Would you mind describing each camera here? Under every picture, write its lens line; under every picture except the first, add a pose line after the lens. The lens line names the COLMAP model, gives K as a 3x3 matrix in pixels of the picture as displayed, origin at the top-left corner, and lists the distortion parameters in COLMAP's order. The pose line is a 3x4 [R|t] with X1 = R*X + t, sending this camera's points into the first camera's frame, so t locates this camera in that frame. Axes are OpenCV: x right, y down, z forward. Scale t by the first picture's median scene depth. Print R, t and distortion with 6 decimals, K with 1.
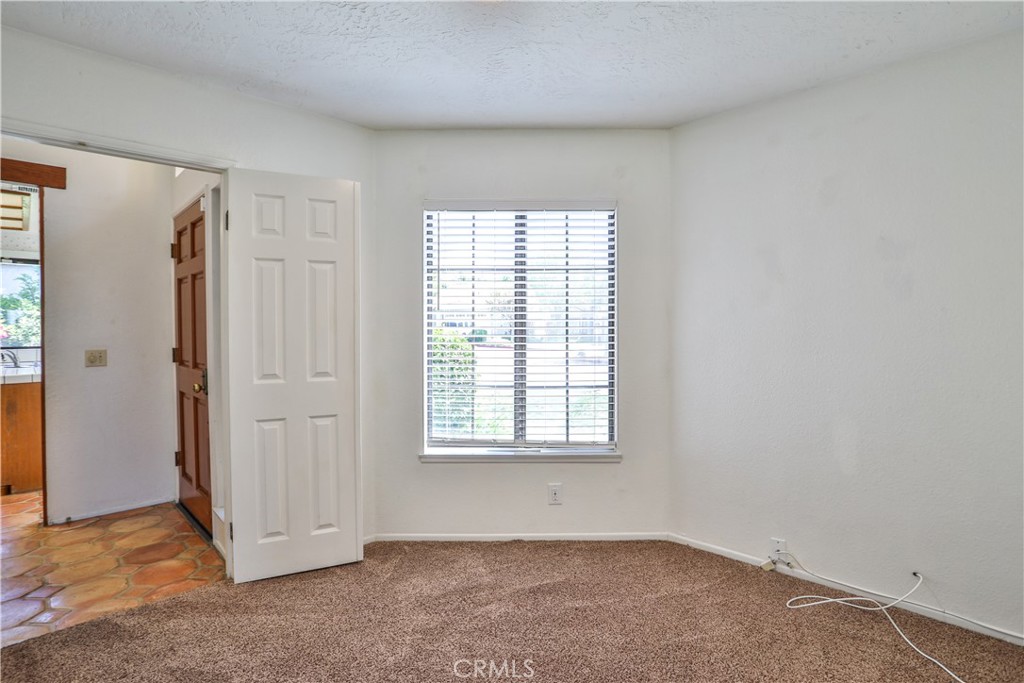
lens RADIAL K [[532.0, 0, 519.3], [0, 532.0, 333.5], [0, 0, 1]] dist [-0.071654, 0.031936]
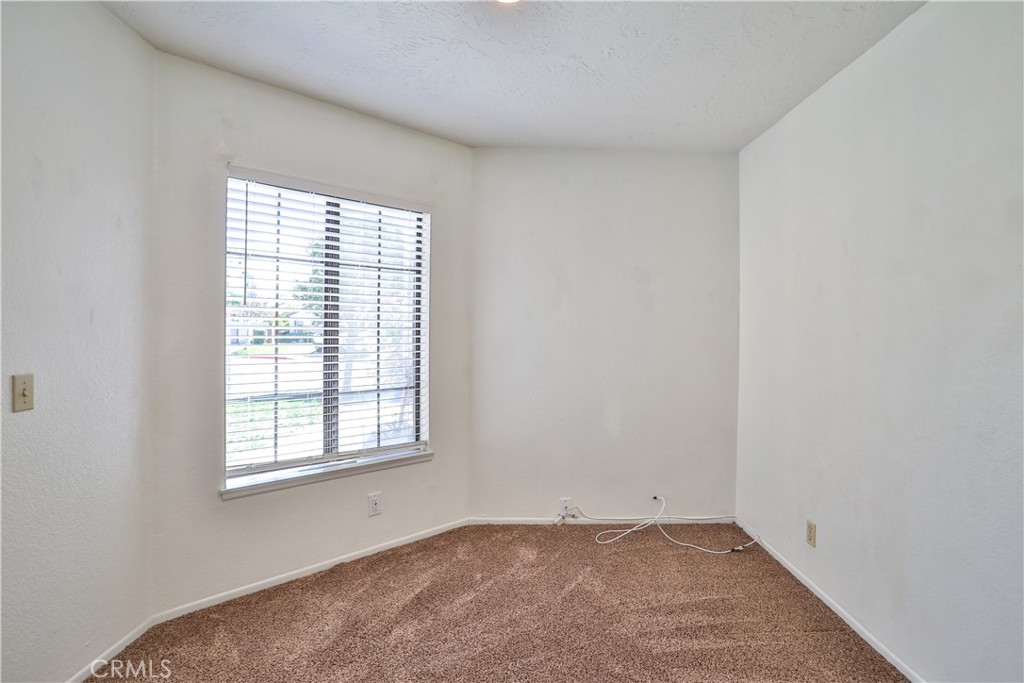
lens RADIAL K [[532.0, 0, 519.3], [0, 532.0, 333.5], [0, 0, 1]] dist [-0.071654, 0.031936]
pose [[0.700148, 0.003585, 0.713988, -0.423319], [-0.003232, 0.999993, -0.001852, -0.000833], [-0.713990, -0.001011, 0.700155, 0.157443]]
